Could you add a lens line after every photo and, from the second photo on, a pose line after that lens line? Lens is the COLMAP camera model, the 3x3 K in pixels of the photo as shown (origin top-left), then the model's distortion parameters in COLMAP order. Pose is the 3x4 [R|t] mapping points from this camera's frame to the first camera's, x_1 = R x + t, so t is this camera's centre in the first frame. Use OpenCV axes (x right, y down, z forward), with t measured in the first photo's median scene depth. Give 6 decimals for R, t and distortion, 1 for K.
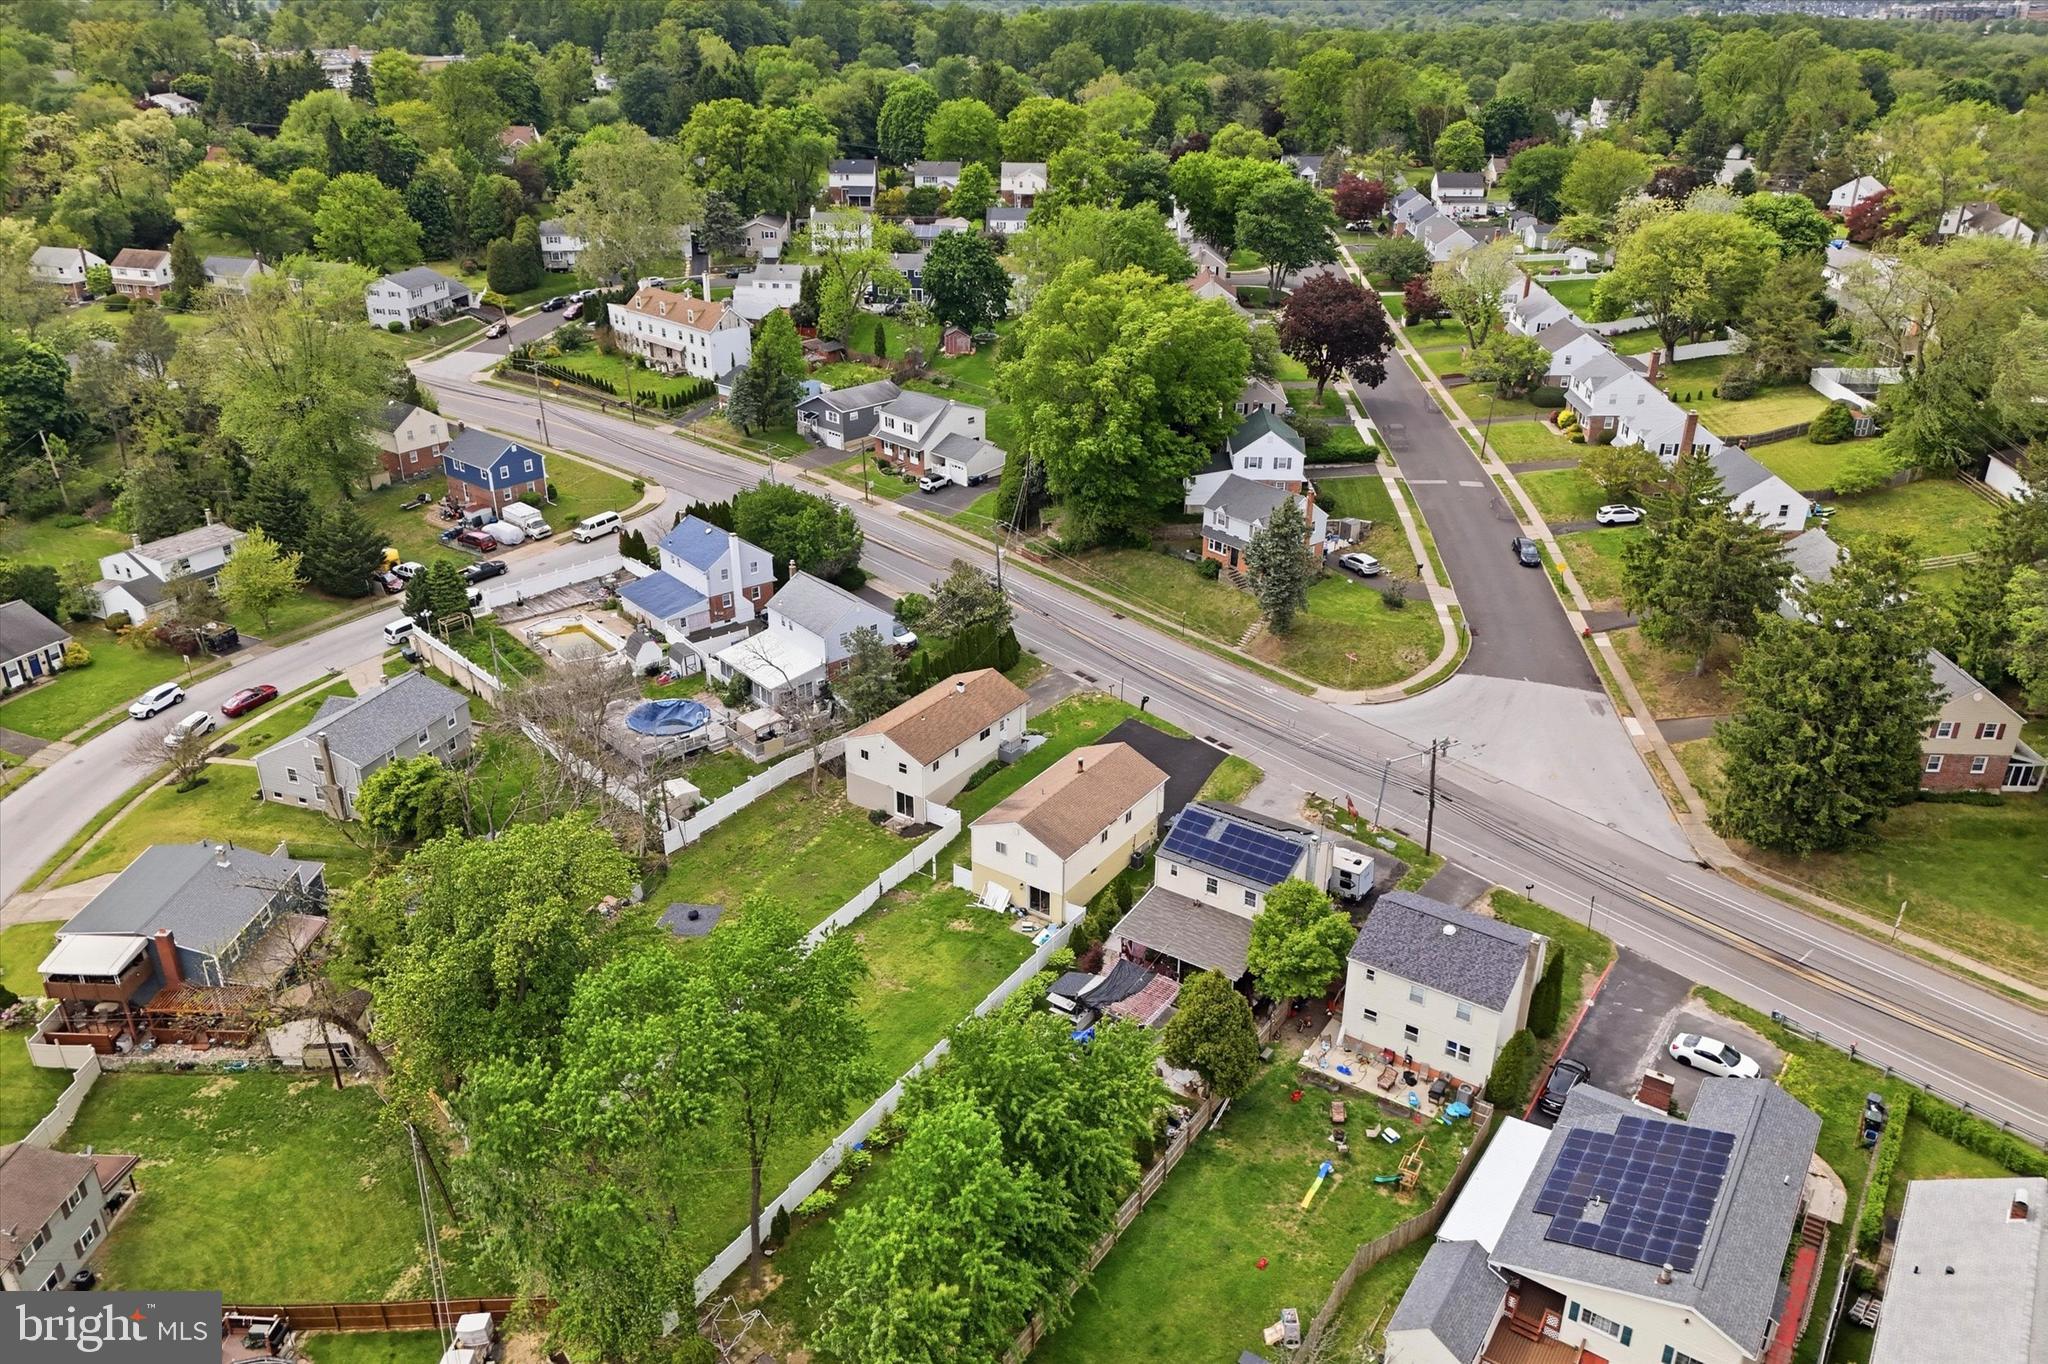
lens RADIAL K [[1504.3, 0, 1022.8], [0, 1504.3, 664.2], [0, 0, 1]] dist [0.110859, -0.160858]
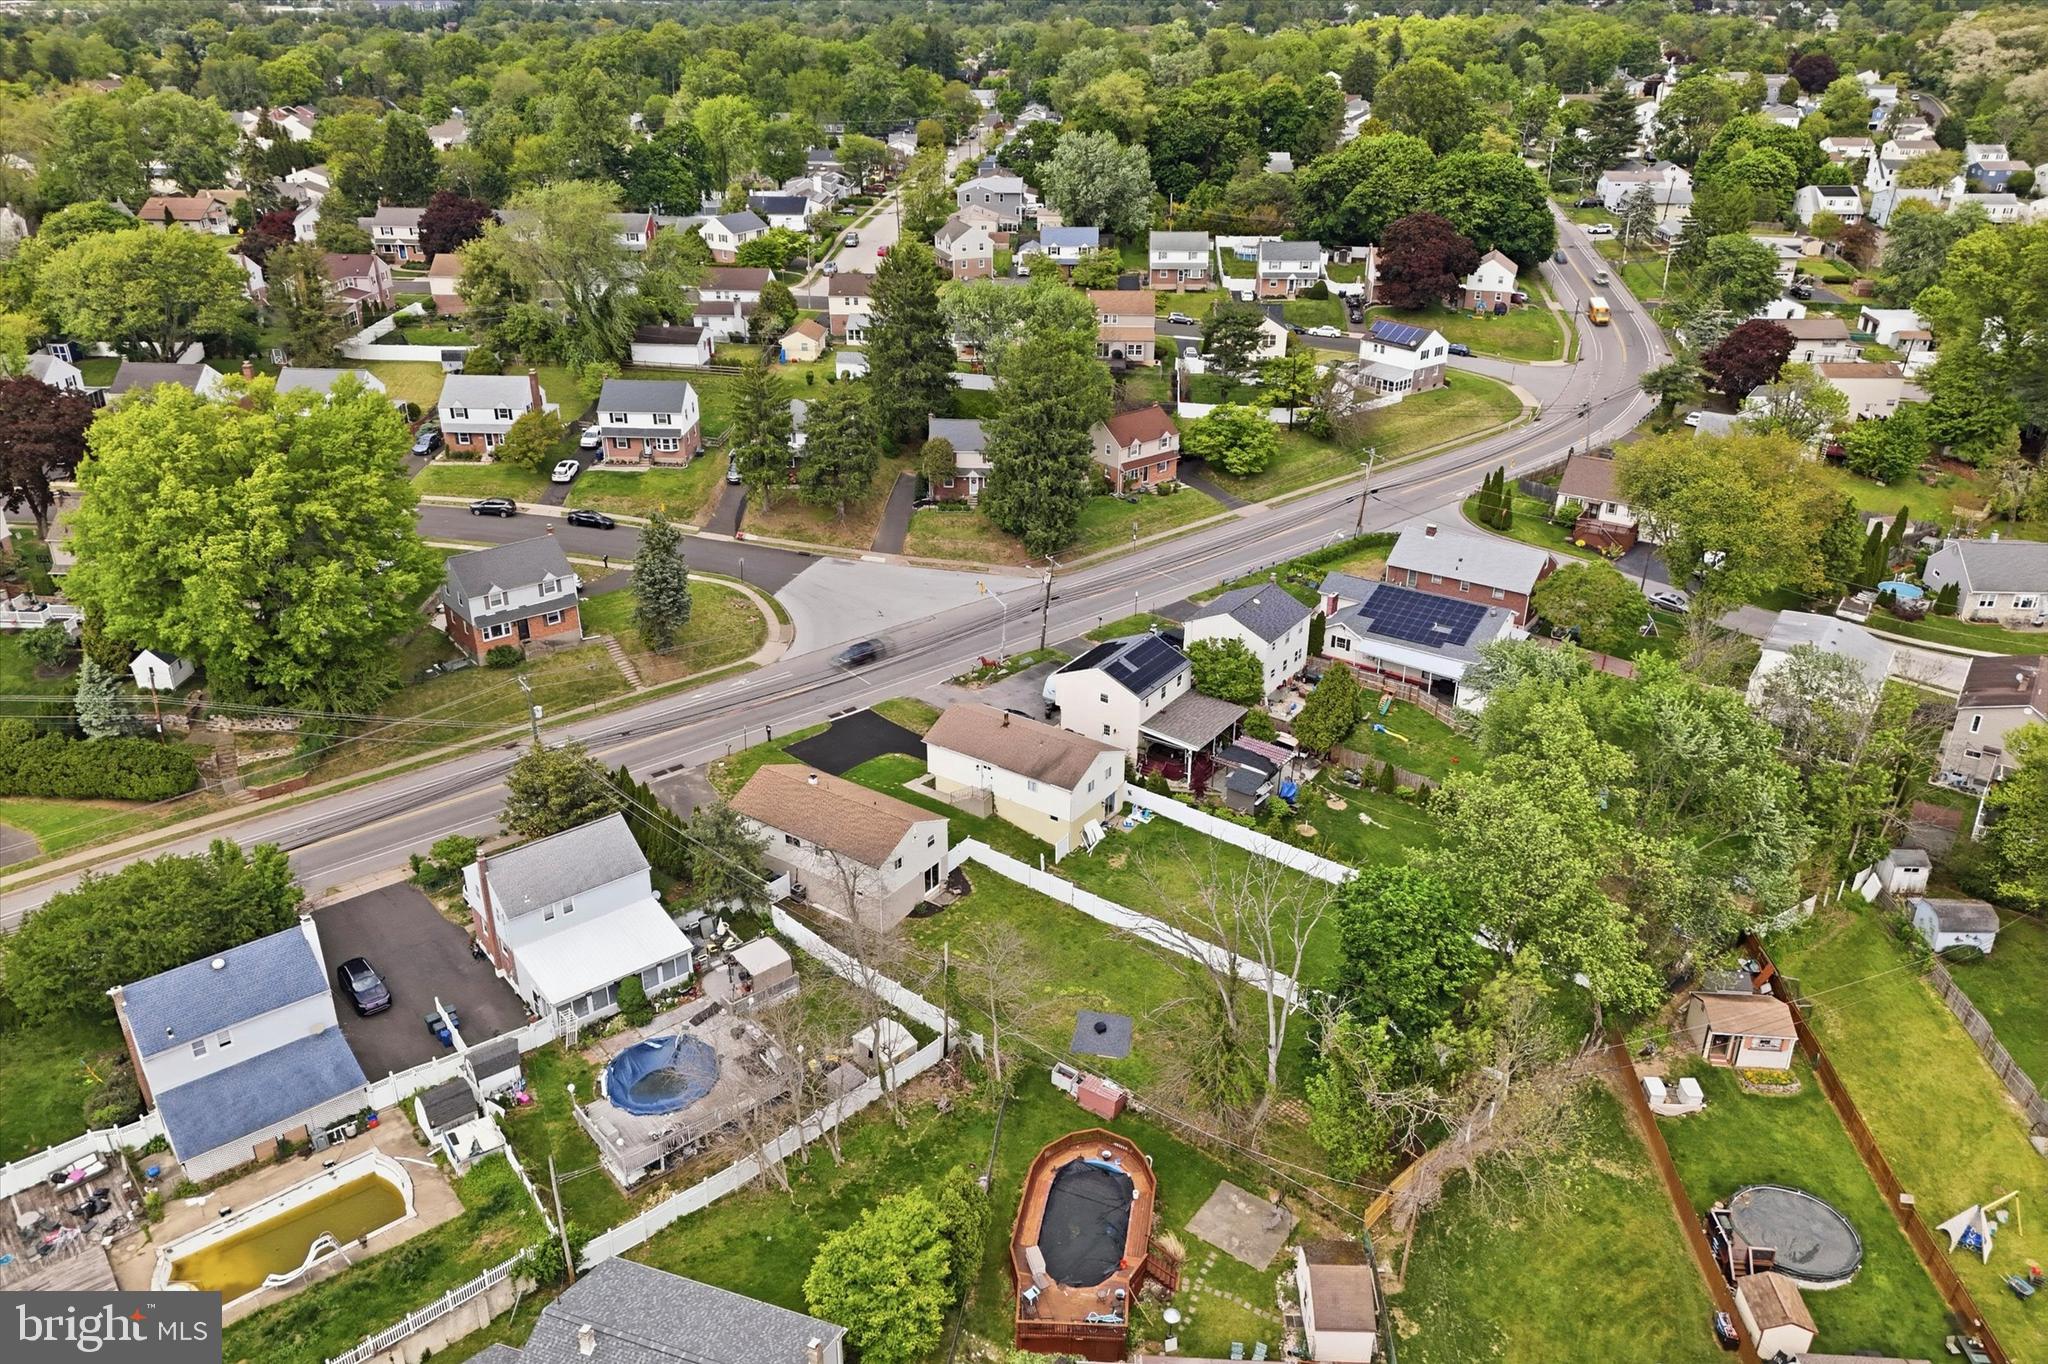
lens RADIAL K [[1504.3, 0, 1022.8], [0, 1504.3, 664.2], [0, 0, 1]] dist [0.110859, -0.160858]
pose [[0.012411, -0.433099, 0.901261, -0.761809], [0.415879, 0.821910, 0.389240, -0.316452], [-0.909335, 0.369985, 0.190317, 0.622268]]
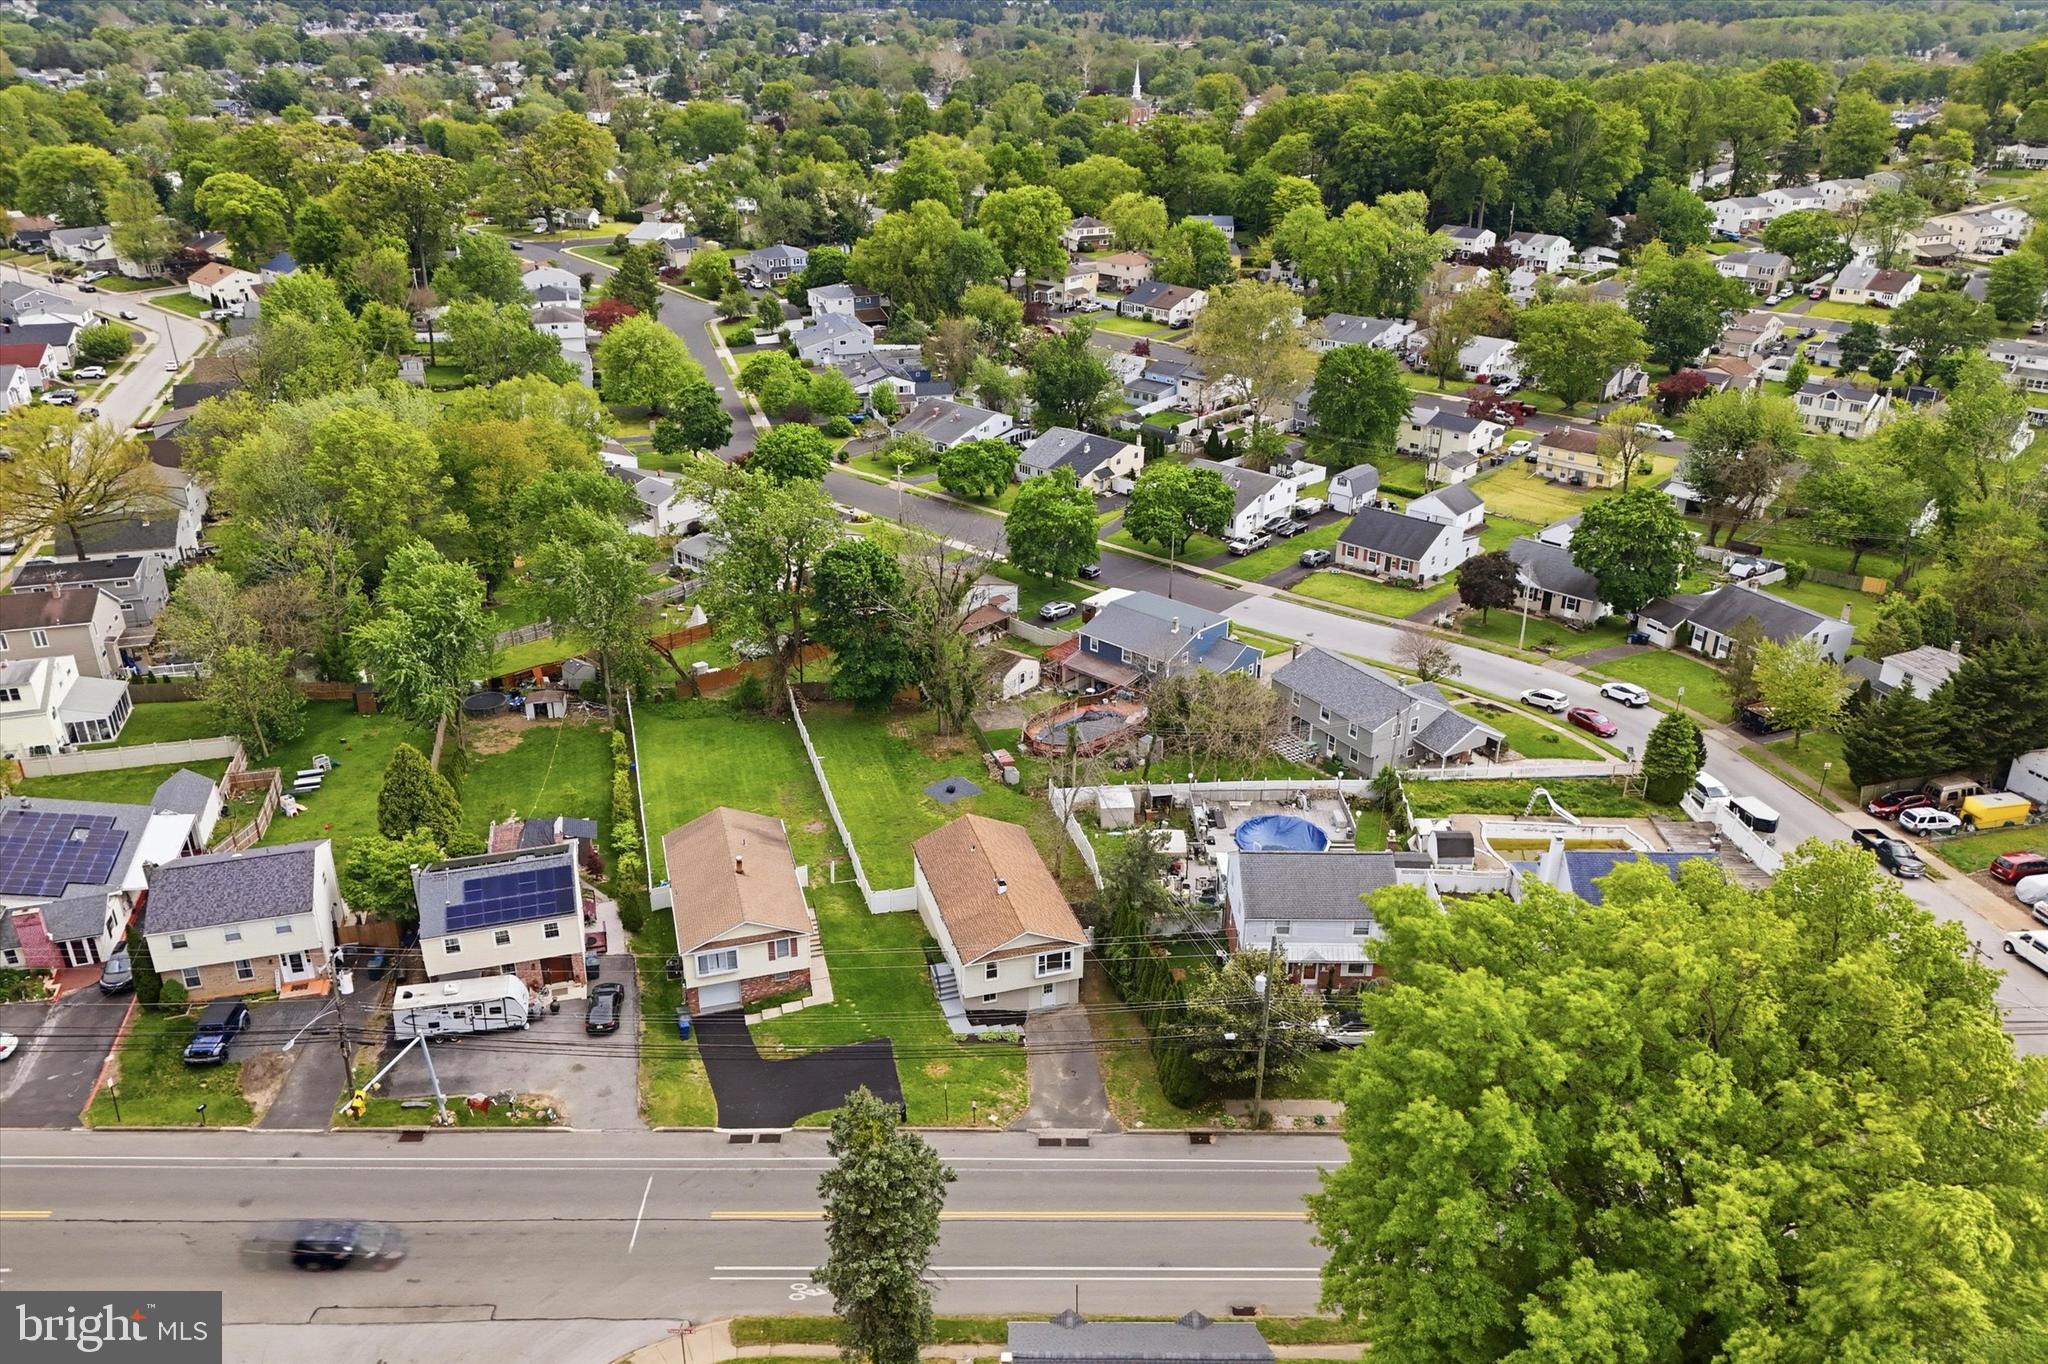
lens RADIAL K [[1504.3, 0, 1022.8], [0, 1504.3, 664.2], [0, 0, 1]] dist [0.110859, -0.160858]
pose [[-0.636952, 0.305798, -0.707658, 0.426411], [-0.332214, 0.719465, 0.609921, -0.497036], [0.695648, 0.623585, -0.356674, 1.104909]]
